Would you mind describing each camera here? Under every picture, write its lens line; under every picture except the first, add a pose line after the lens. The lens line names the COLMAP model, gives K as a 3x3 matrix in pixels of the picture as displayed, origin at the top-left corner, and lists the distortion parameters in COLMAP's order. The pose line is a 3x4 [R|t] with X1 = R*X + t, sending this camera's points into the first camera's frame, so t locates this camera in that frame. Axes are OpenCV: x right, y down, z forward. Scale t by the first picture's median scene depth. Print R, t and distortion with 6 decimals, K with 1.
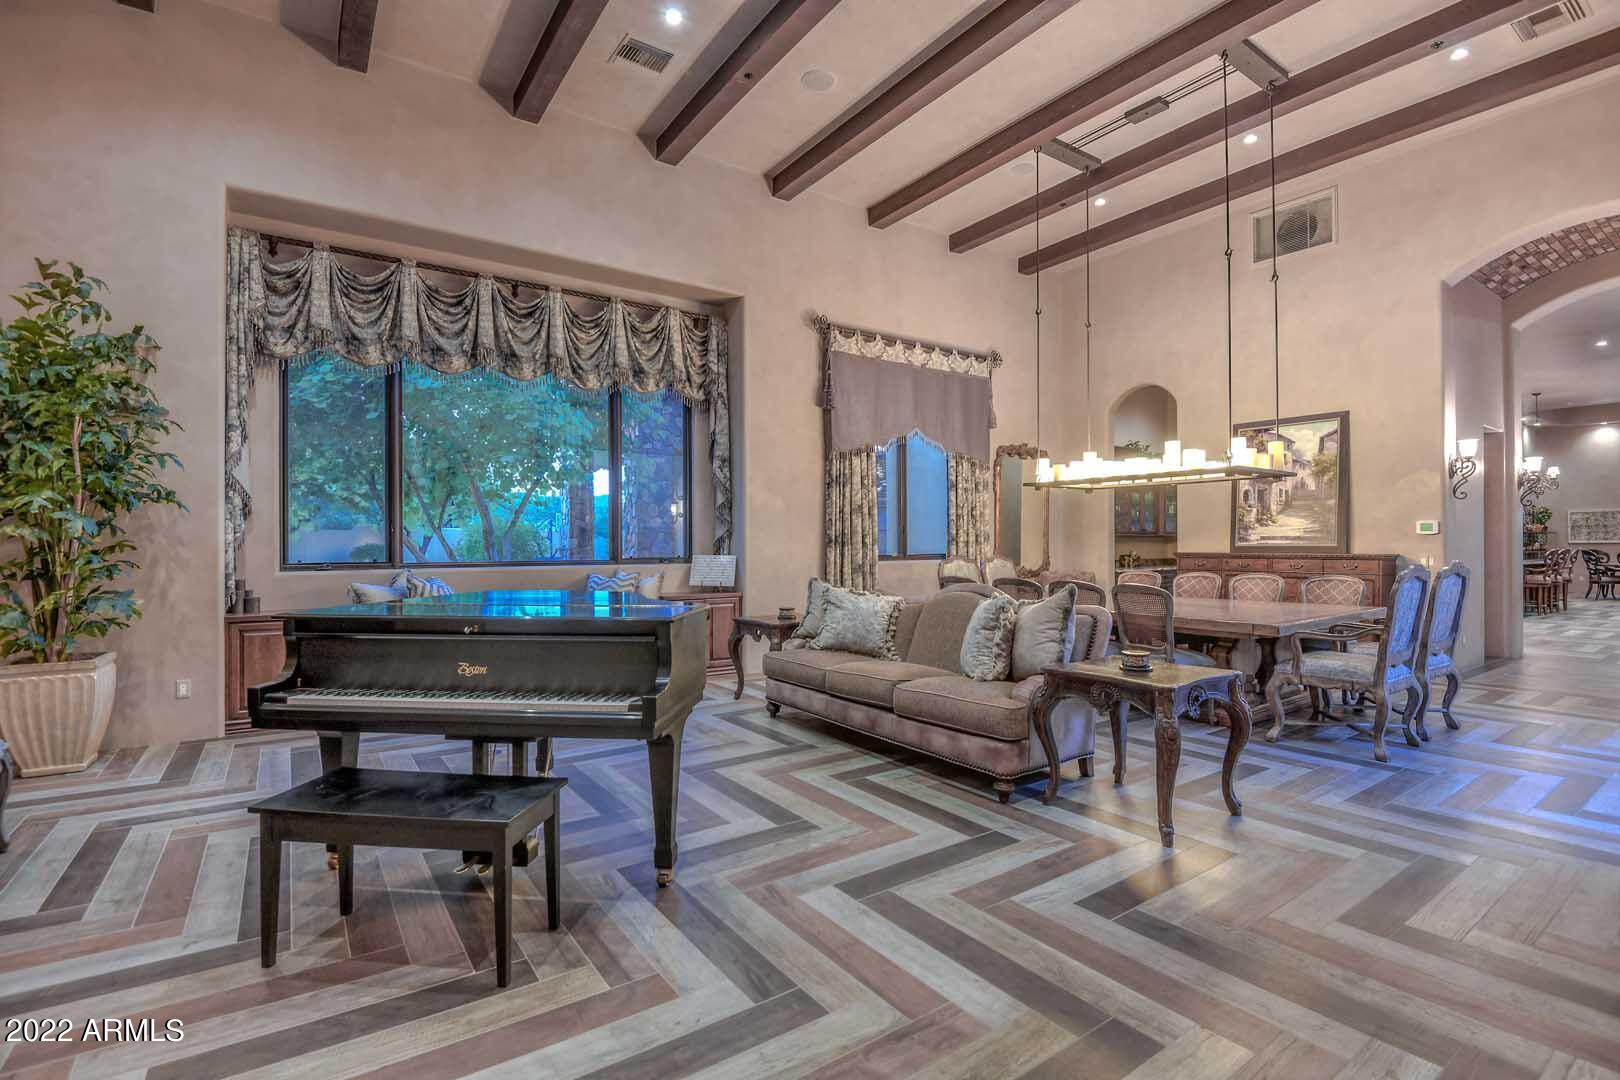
lens RADIAL K [[739.7, 0, 806.3], [0, 739.7, 541.3], [0, 0, 1]] dist [-0.018412, -0.006373]
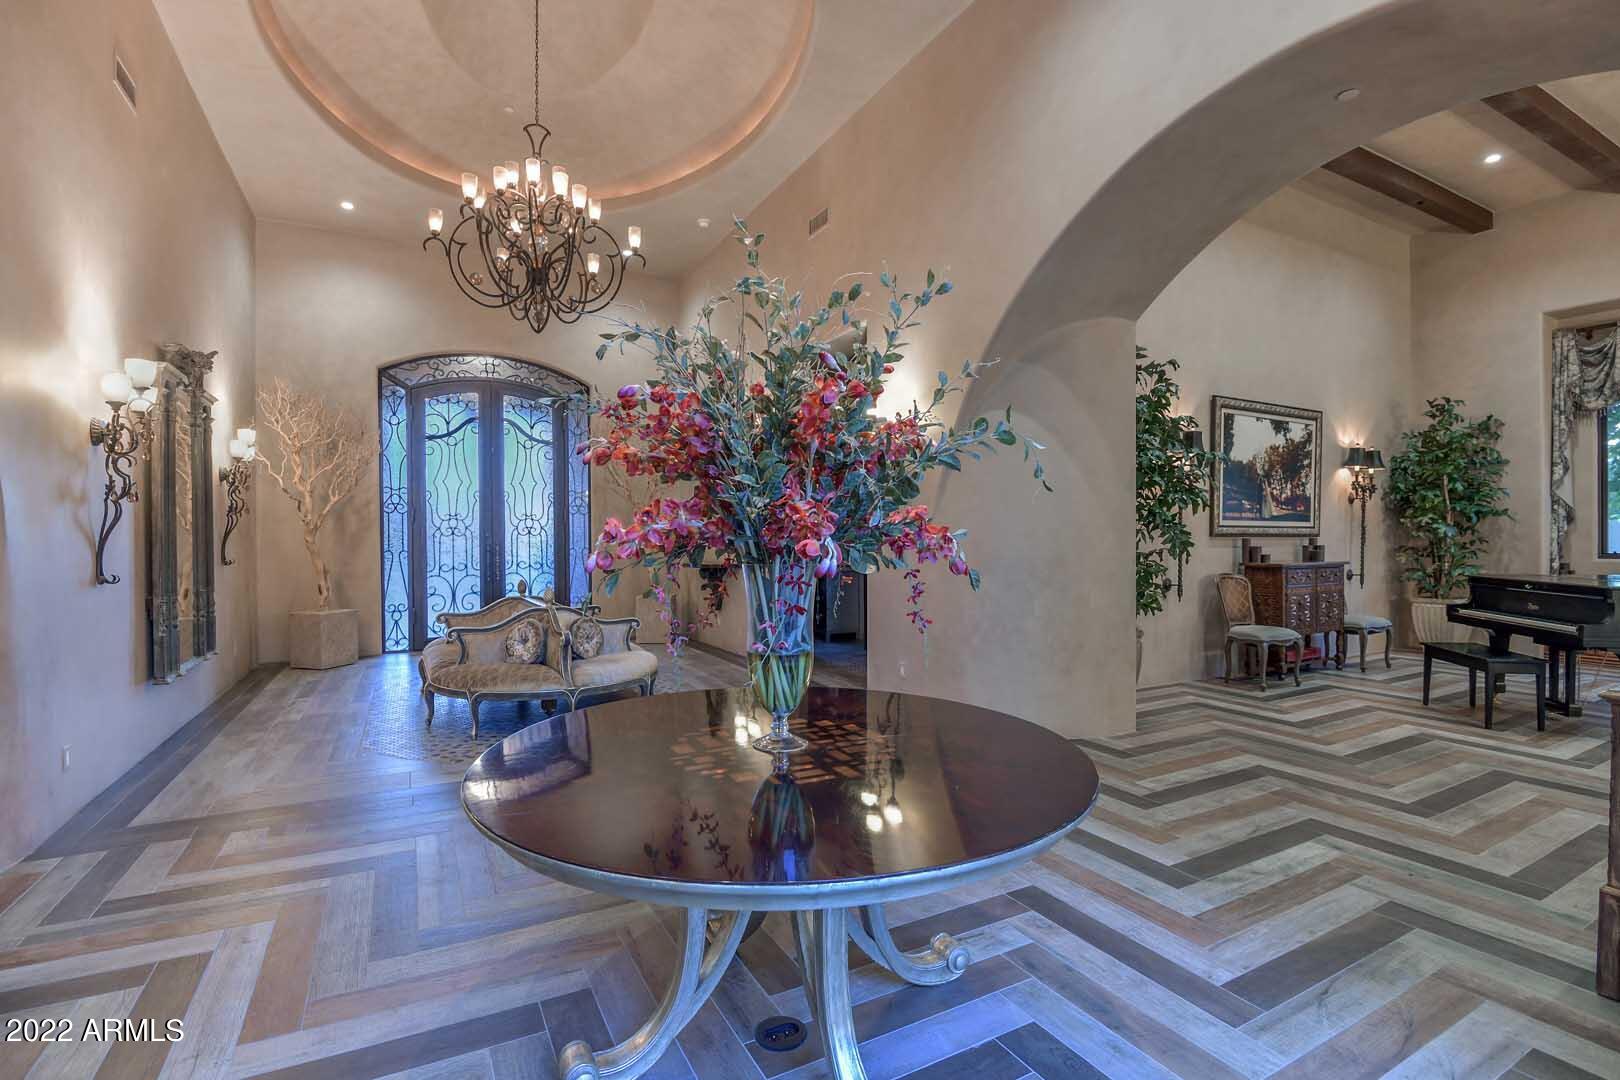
lens RADIAL K [[739.7, 0, 805.2], [0, 739.7, 540.0], [0, 0, 1]] dist [-0.018412, -0.006373]
pose [[-0.111895, 0.017423, -0.993567, 0.897696], [0.003778, 0.999847, 0.017107, -0.027449], [0.993713, -0.001839, -0.111944, -0.404231]]
